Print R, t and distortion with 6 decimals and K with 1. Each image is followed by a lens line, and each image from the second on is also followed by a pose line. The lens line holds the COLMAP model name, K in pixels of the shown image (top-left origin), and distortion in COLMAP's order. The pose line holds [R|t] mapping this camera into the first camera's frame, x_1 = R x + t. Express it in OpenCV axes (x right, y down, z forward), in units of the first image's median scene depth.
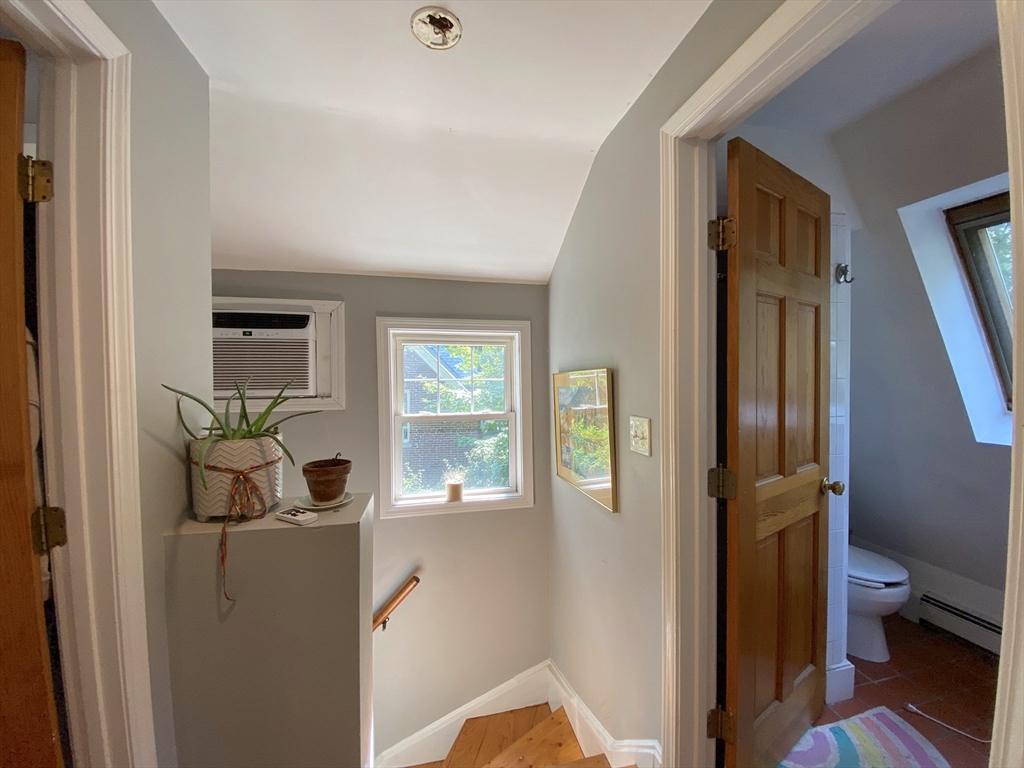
lens RADIAL K [[411.7, 0, 512.0], [0, 411.7, 384.0], [0, 0, 1]] dist [0.014943, -0.016846]
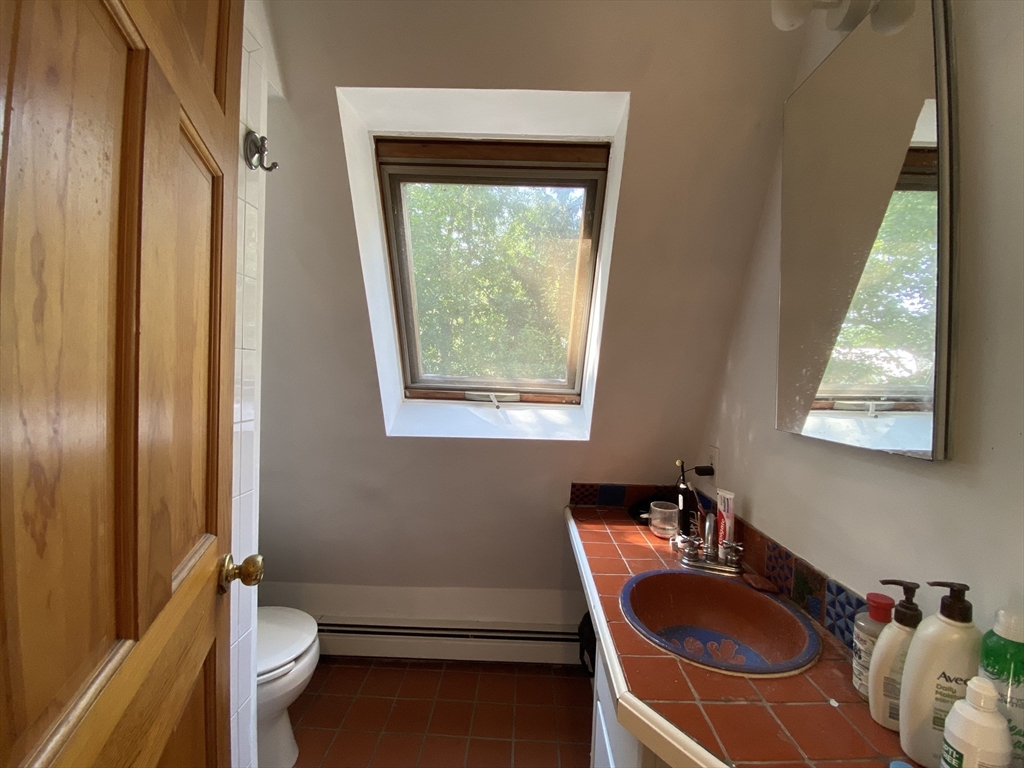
lens RADIAL K [[411.7, 0, 512.0], [0, 411.7, 384.0], [0, 0, 1]] dist [0.014943, -0.016846]
pose [[0.226780, -0.006688, 0.973923, 0.372896], [-0.013043, 0.999866, 0.009903, 0.021409], [-0.973859, -0.014949, 0.226663, 0.576805]]
